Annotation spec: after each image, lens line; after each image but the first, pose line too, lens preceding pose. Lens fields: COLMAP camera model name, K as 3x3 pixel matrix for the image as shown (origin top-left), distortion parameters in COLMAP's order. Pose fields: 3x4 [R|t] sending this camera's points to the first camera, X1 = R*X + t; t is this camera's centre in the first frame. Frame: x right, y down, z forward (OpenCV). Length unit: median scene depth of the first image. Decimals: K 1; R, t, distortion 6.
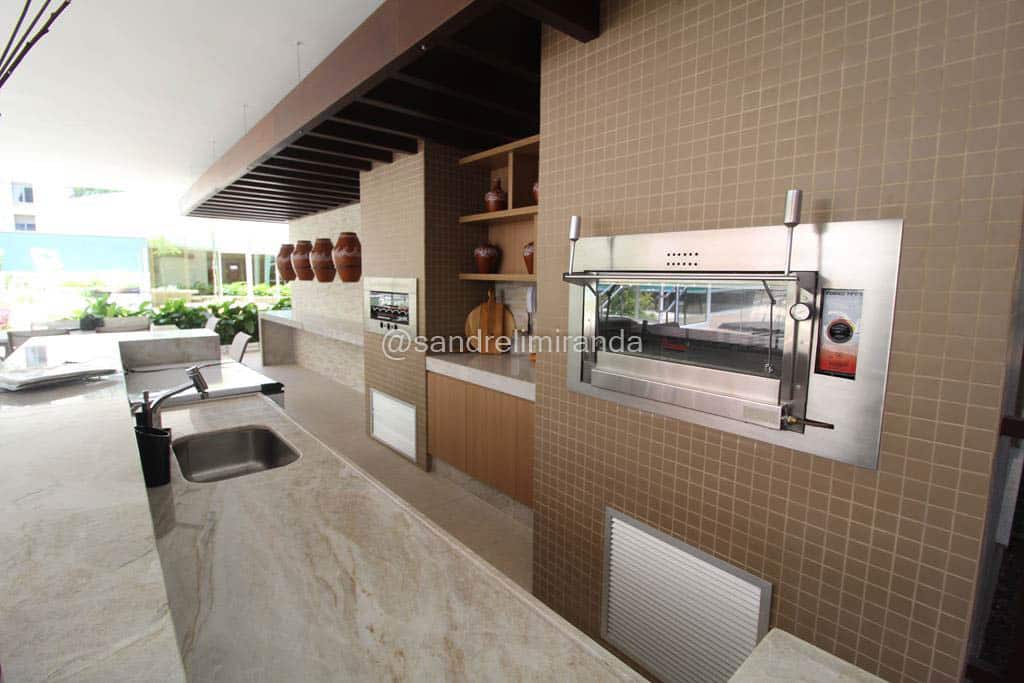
lens RADIAL K [[475.1, 0, 510.1], [0, 475.1, 335.8], [0, 0, 1]] dist [-0.003365, -0.010809]
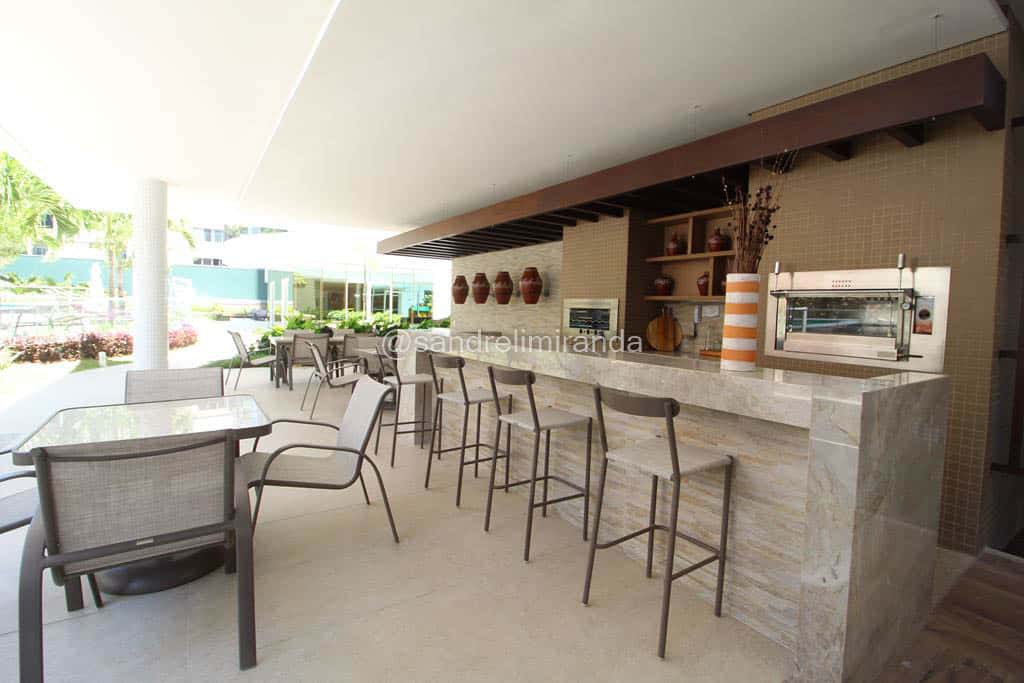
lens RADIAL K [[475.1, 0, 516.1], [0, 475.1, 336.0], [0, 0, 1]] dist [-0.003365, -0.010809]
pose [[0.994712, 0.023064, -0.100082, -0.404057], [-0.030017, 0.997197, -0.068530, 0.120593], [0.098221, 0.071172, 0.992616, -0.564271]]
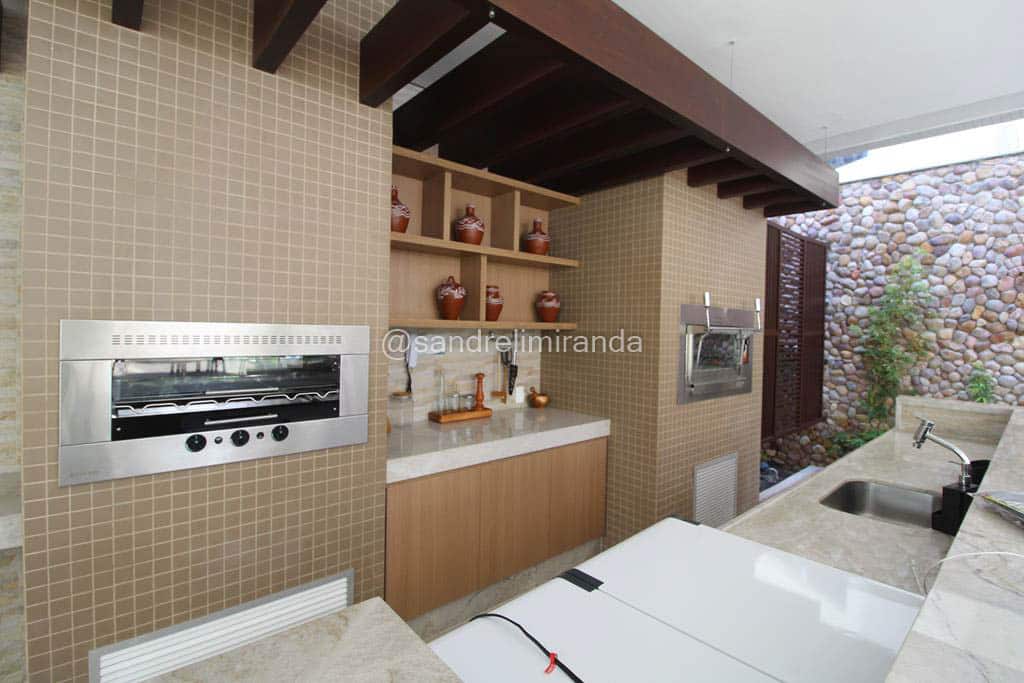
lens RADIAL K [[477.1, 0, 513.5], [0, 477.1, 338.6], [0, 0, 1]] dist [-0.001923, -0.007955]
pose [[-0.020371, -0.034021, 0.999213, -0.838376], [0.104364, 0.993889, 0.035968, -0.120732], [-0.994331, 0.105015, -0.016696, 0.946113]]
